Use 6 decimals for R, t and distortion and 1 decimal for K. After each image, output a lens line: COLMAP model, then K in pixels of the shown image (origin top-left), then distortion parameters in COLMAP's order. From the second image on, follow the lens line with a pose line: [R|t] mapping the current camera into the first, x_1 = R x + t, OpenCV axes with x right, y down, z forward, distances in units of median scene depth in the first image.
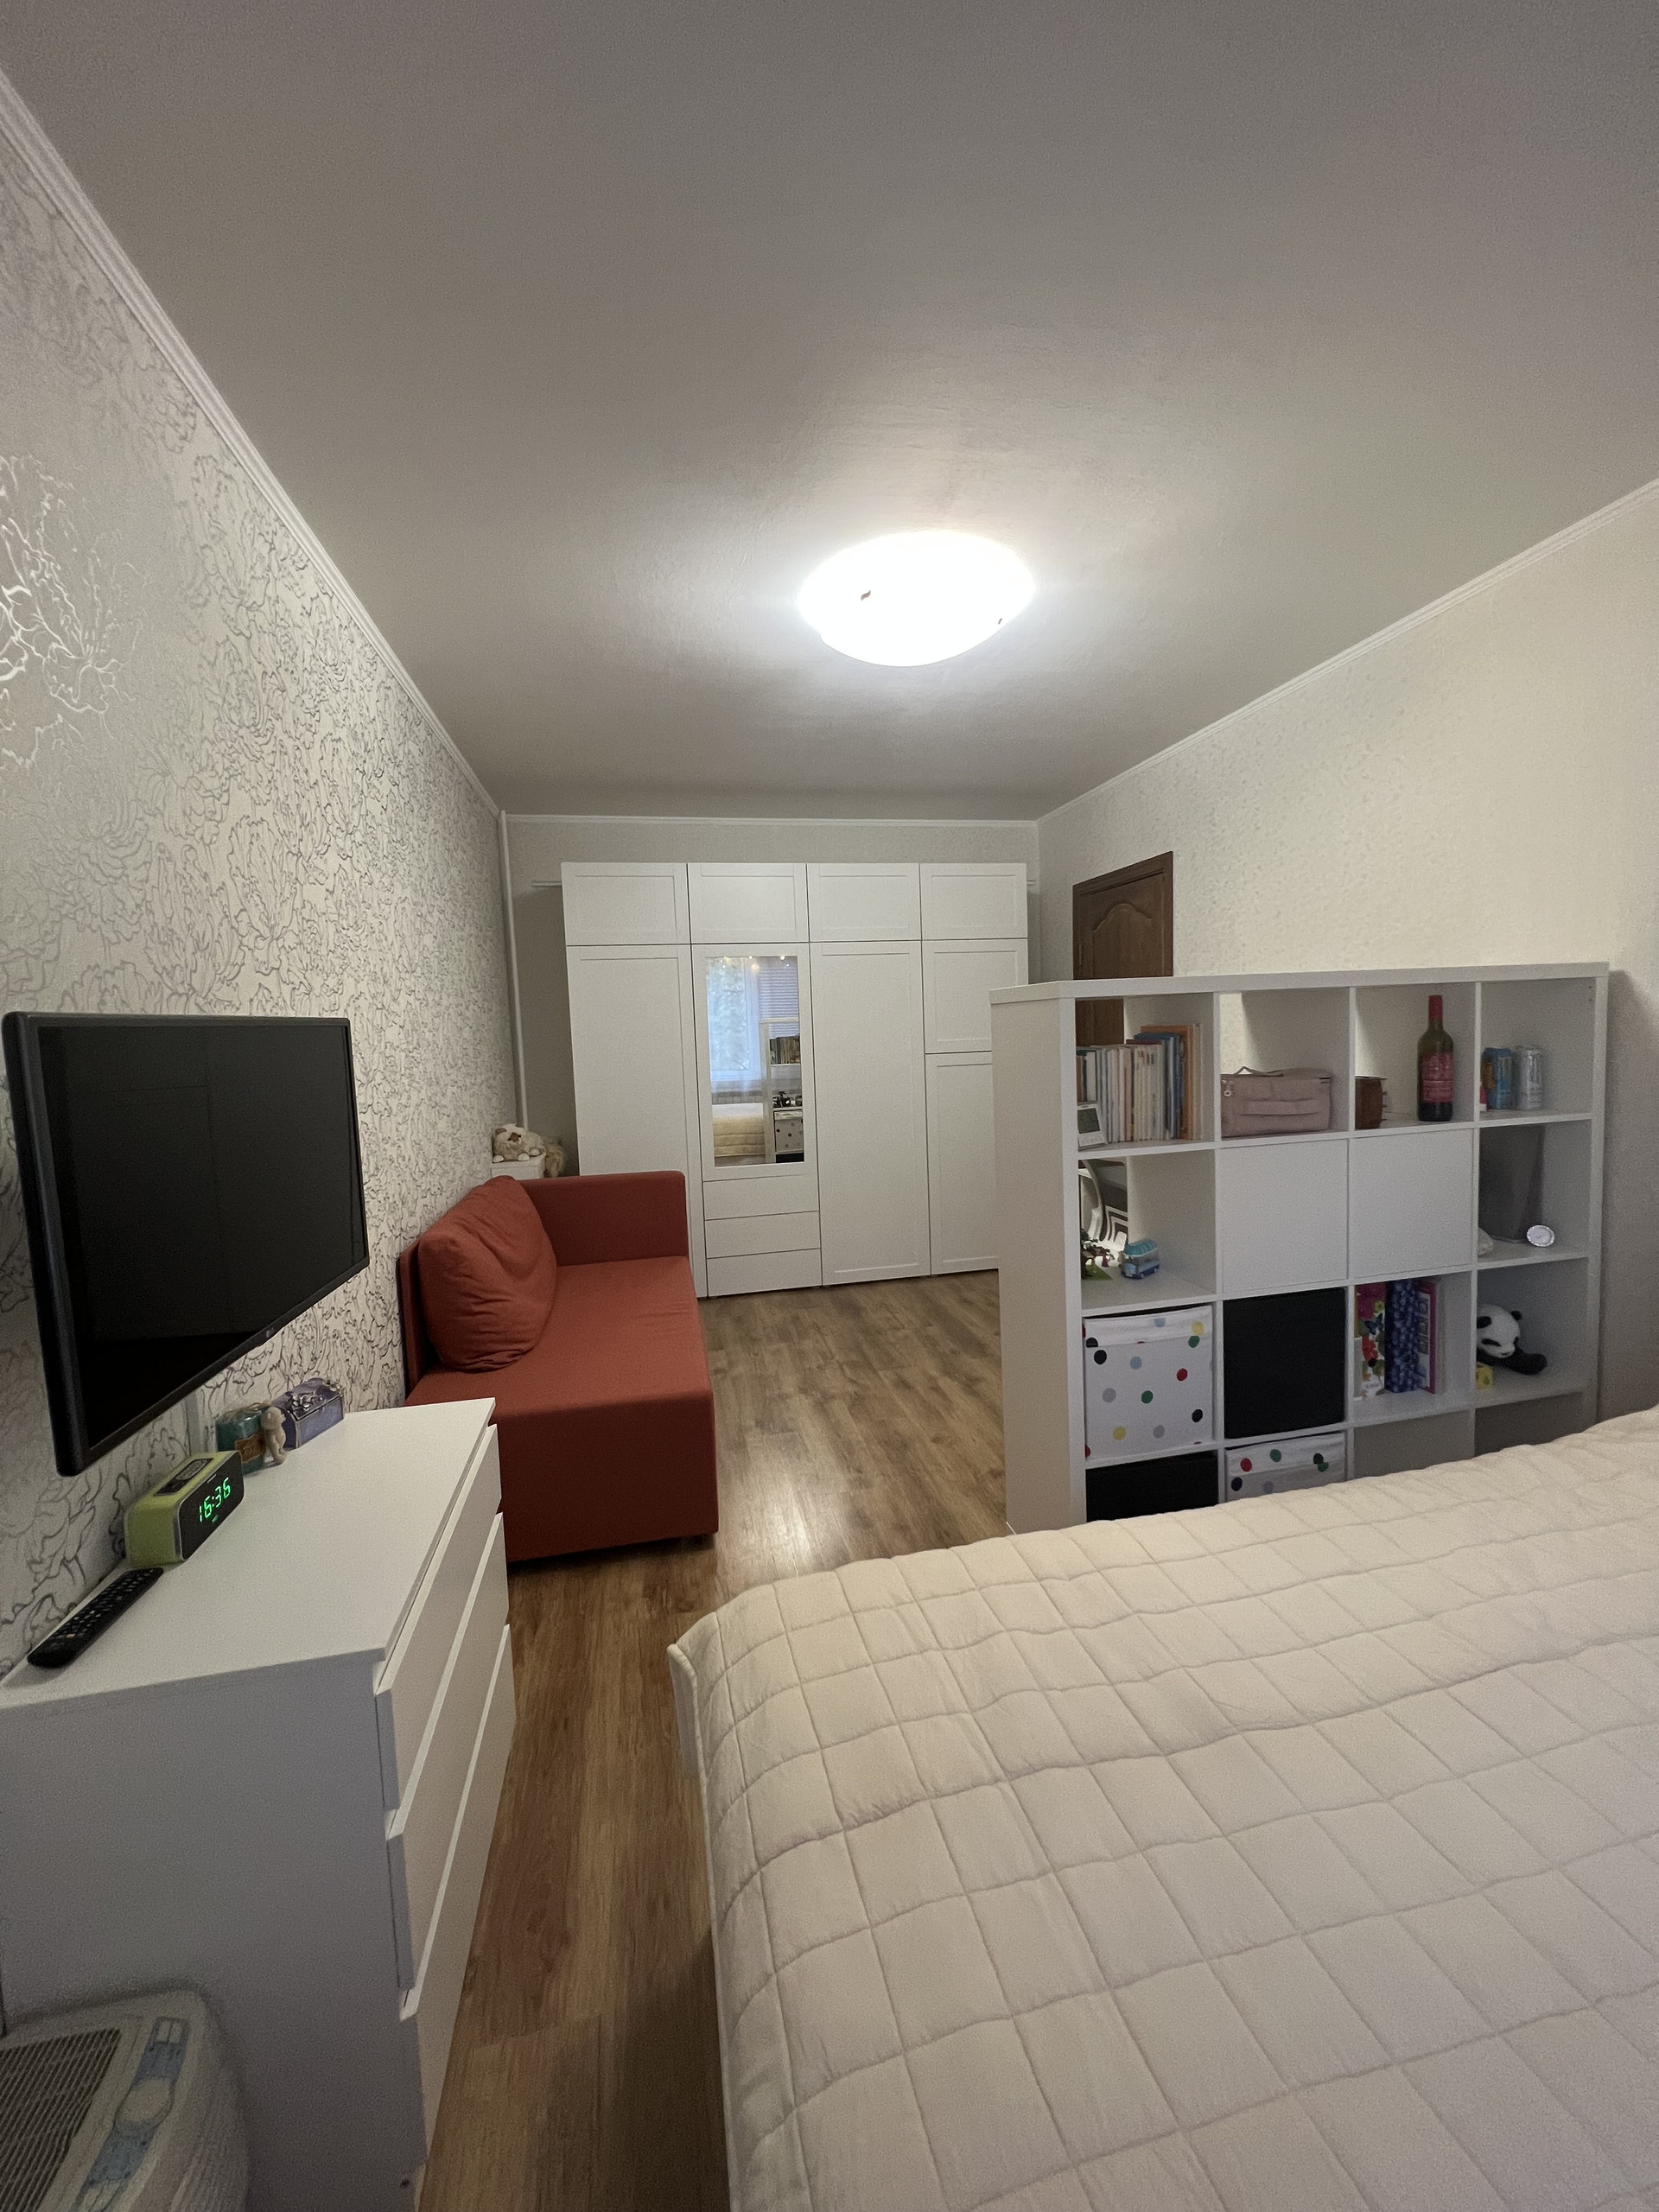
lens RADIAL K [[879.3, 0, 829.5], [0, 879.3, 1106.0], [0, 0, 1]] dist [-0.002416, -0.000065]
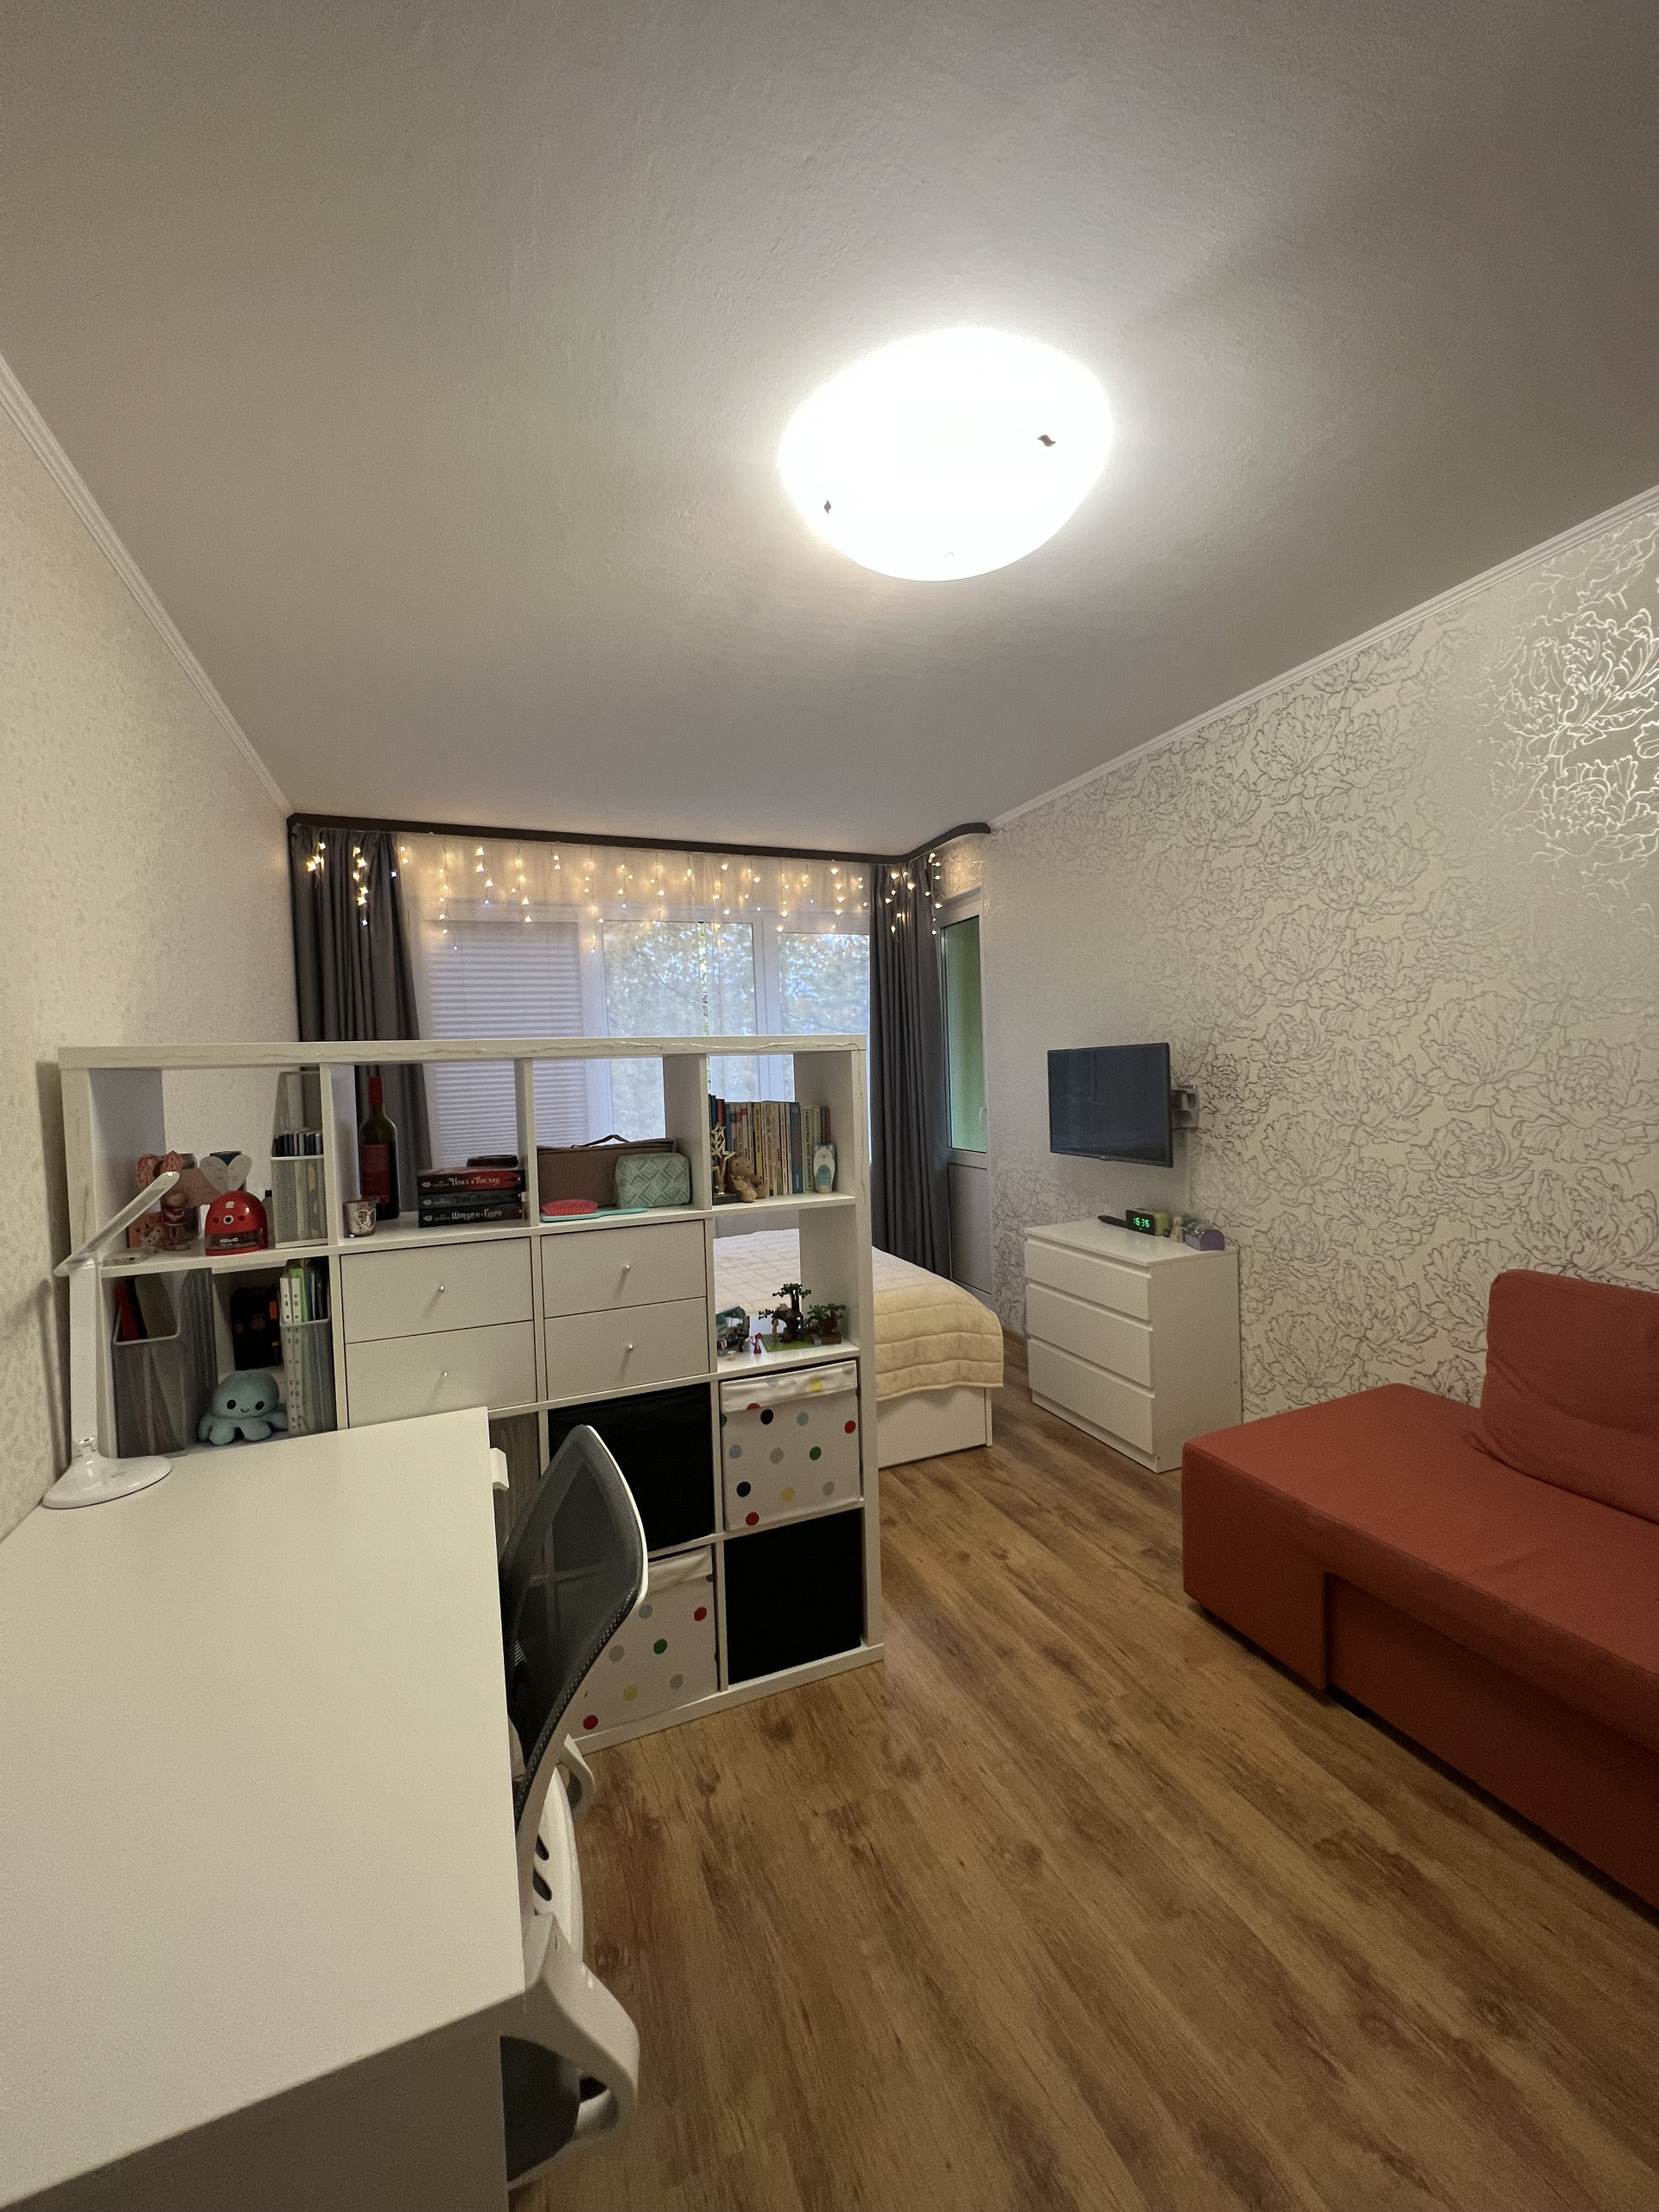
lens RADIAL K [[879.3, 0, 829.5], [0, 879.3, 1106.0], [0, 0, 1]] dist [-0.002416, -0.000065]
pose [[-0.982724, 0.062316, -0.174270, 0.295900], [0.043458, 0.992980, 0.110012, -0.120382], [0.179902, 0.100538, -0.978533, 1.410203]]
